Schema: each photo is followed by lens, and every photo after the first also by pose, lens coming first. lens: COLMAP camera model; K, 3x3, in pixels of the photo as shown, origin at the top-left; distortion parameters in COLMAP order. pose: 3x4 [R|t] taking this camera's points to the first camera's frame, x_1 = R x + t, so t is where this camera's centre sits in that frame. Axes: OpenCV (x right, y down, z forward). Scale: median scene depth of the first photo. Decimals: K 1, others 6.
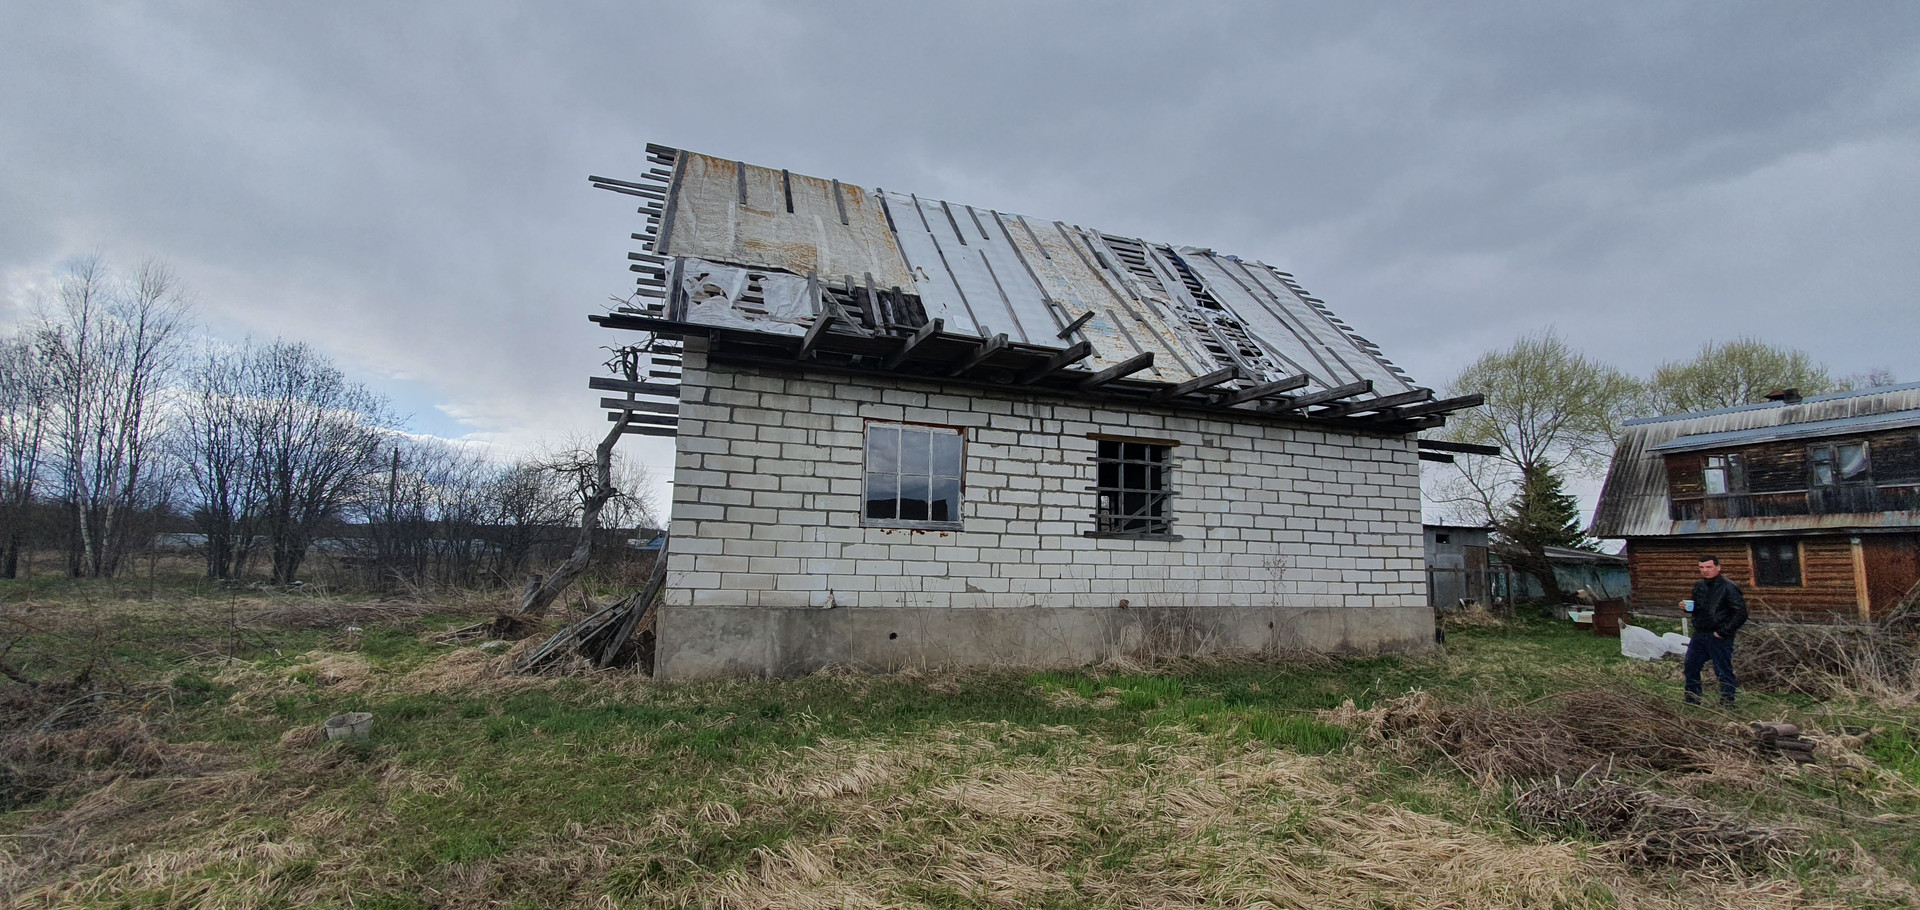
lens RADIAL K [[761.3, 0, 960.0], [0, 761.3, 455.0], [0, 0, 1]] dist [0.001098, -0.013984]
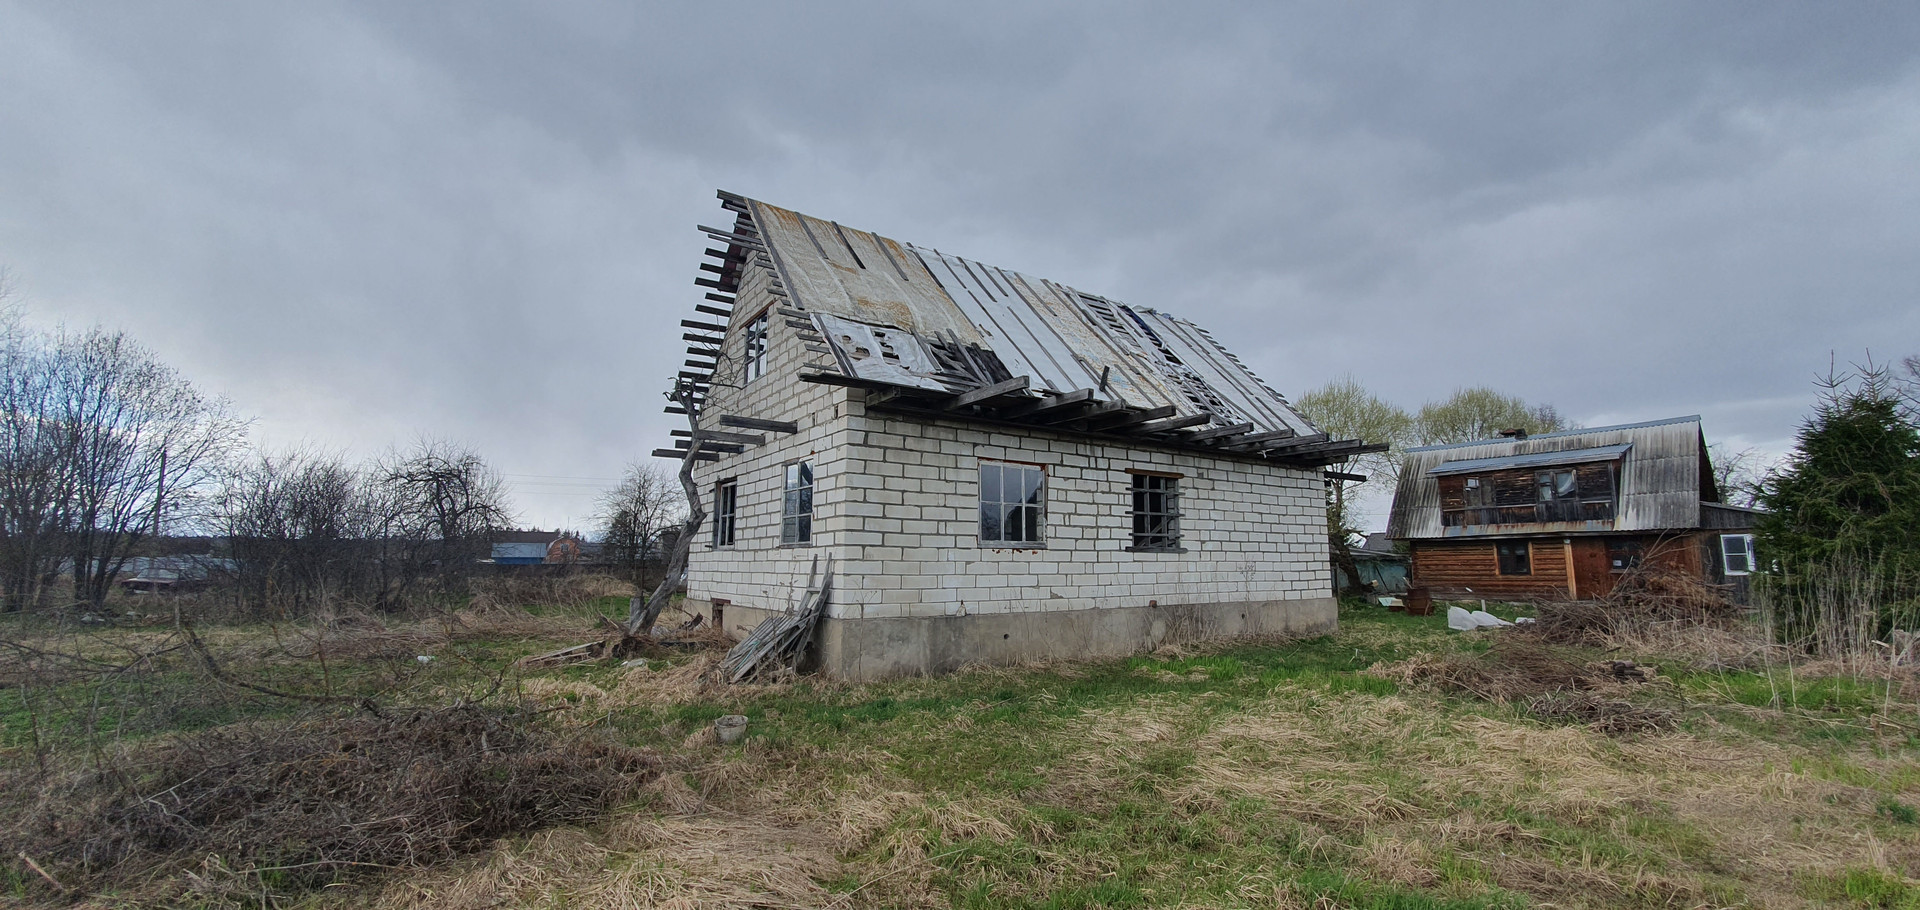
lens RADIAL K [[761.3, 0, 960.0], [0, 761.3, 455.0], [0, 0, 1]] dist [0.001098, -0.013984]
pose [[0.967636, 0.012685, 0.252030, -0.407632], [-0.011715, 0.999917, -0.005349, -0.040402], [-0.252077, 0.002224, 0.967705, -0.143305]]
